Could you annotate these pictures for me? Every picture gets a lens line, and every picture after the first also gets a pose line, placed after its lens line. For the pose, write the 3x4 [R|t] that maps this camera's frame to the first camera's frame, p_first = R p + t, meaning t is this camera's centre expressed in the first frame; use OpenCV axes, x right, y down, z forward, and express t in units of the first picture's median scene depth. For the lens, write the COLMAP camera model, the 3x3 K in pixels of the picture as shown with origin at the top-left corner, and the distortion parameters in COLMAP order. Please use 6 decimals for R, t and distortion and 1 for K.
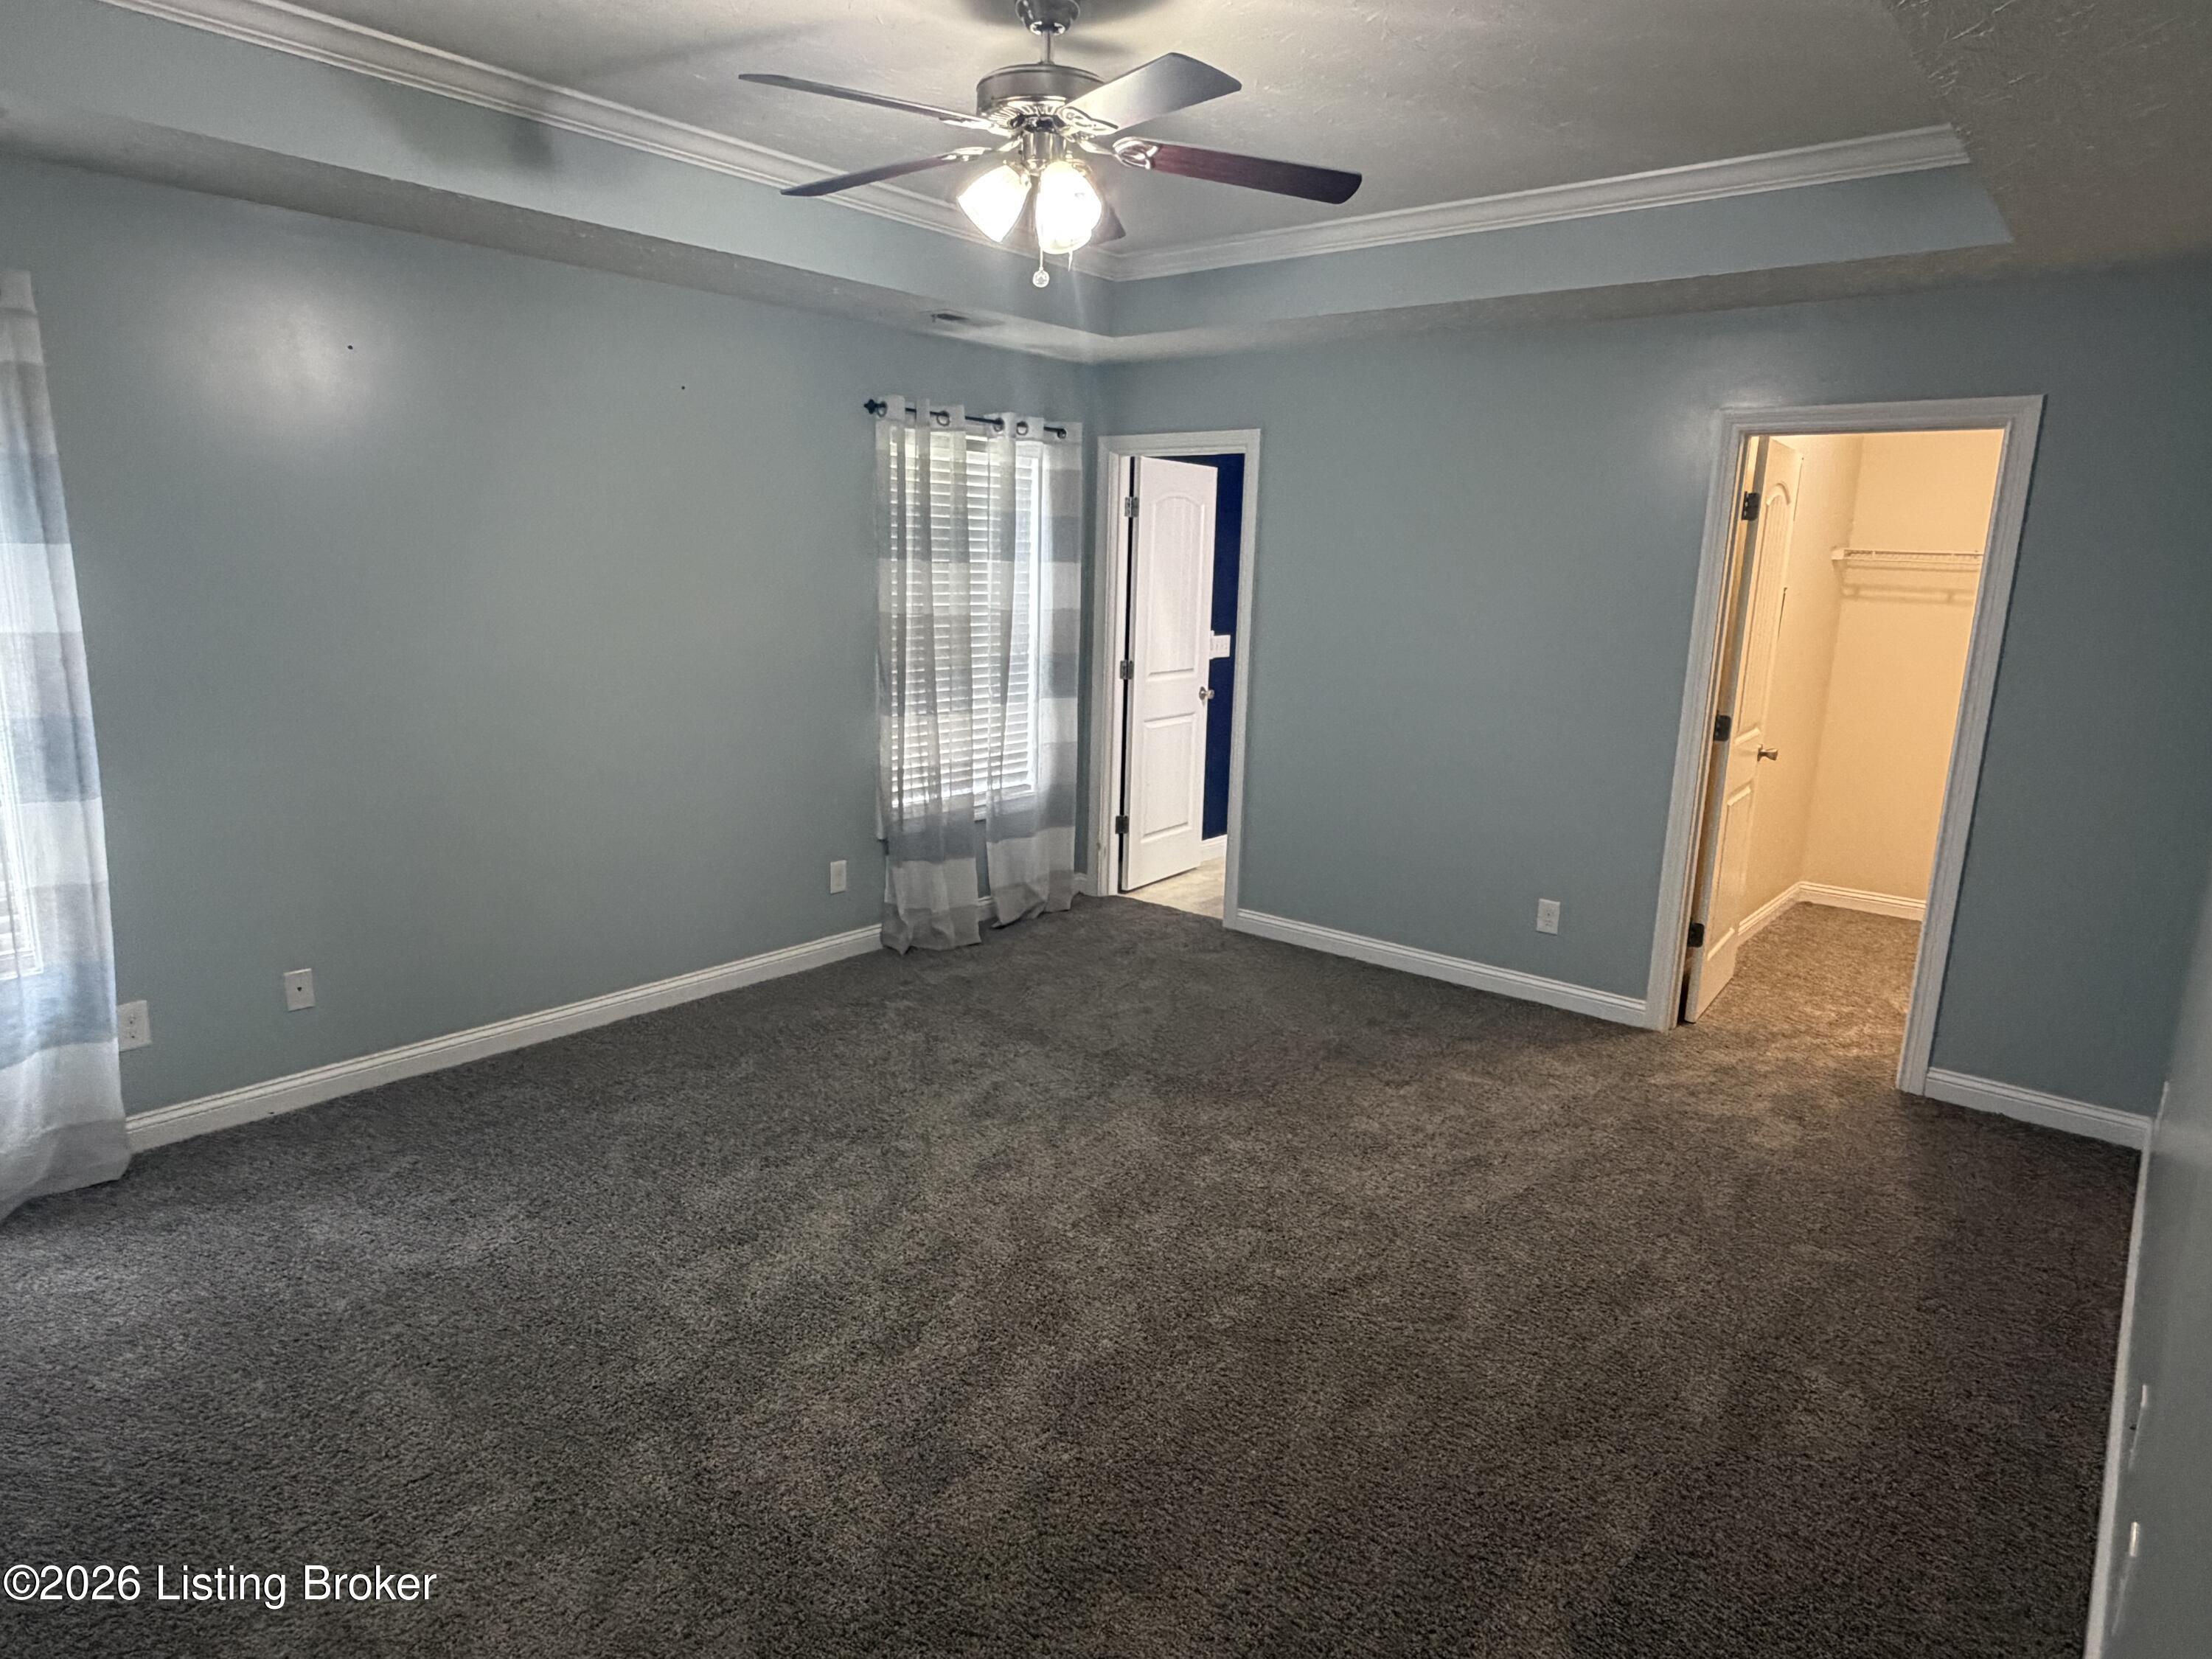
lens RADIAL K [[1303.5, 0, 1106.0], [0, 1303.5, 829.5], [0, 0, 1]] dist [0.001973, -0.000313]
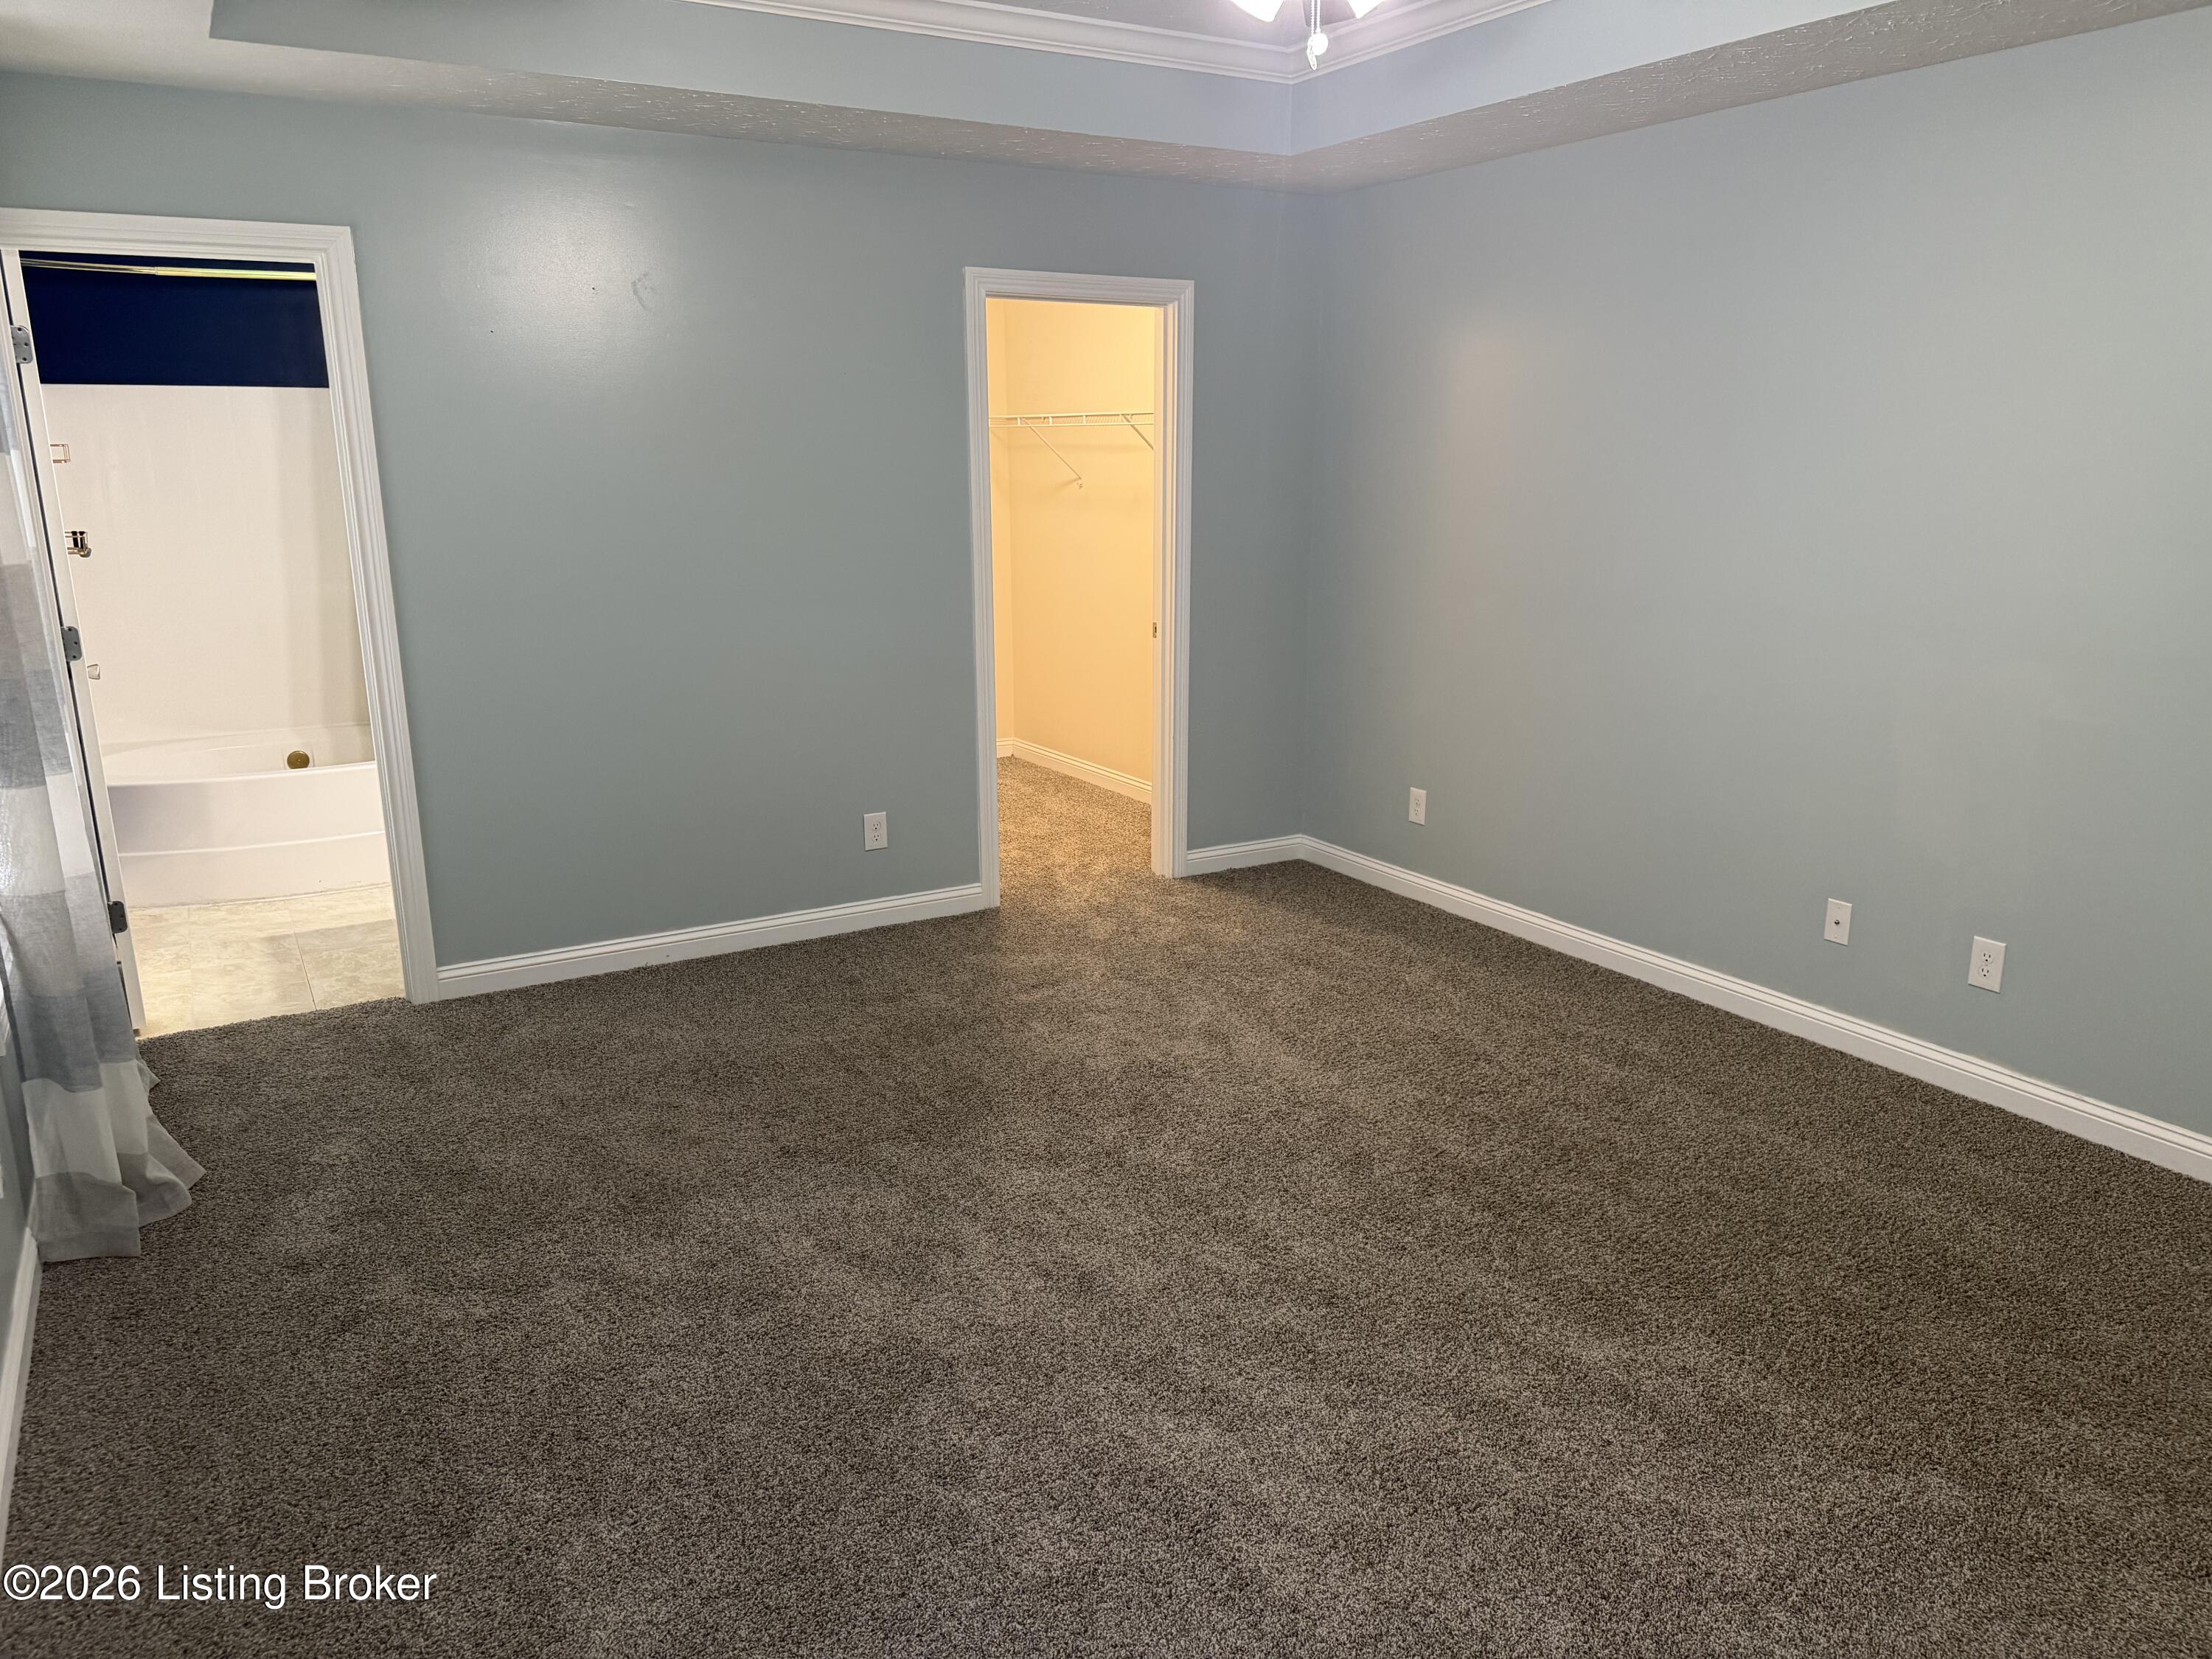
lens RADIAL K [[1523.0, 0, 1098.2], [0, 1523.0, 834.8], [0, 0, 1]] dist [0.185827, -0.393581]
pose [[0.340558, -0.254733, 0.905059, -0.682901], [0.206899, 0.959308, 0.192149, -0.123168], [-0.917177, 0.121818, 0.379404, 0.547271]]
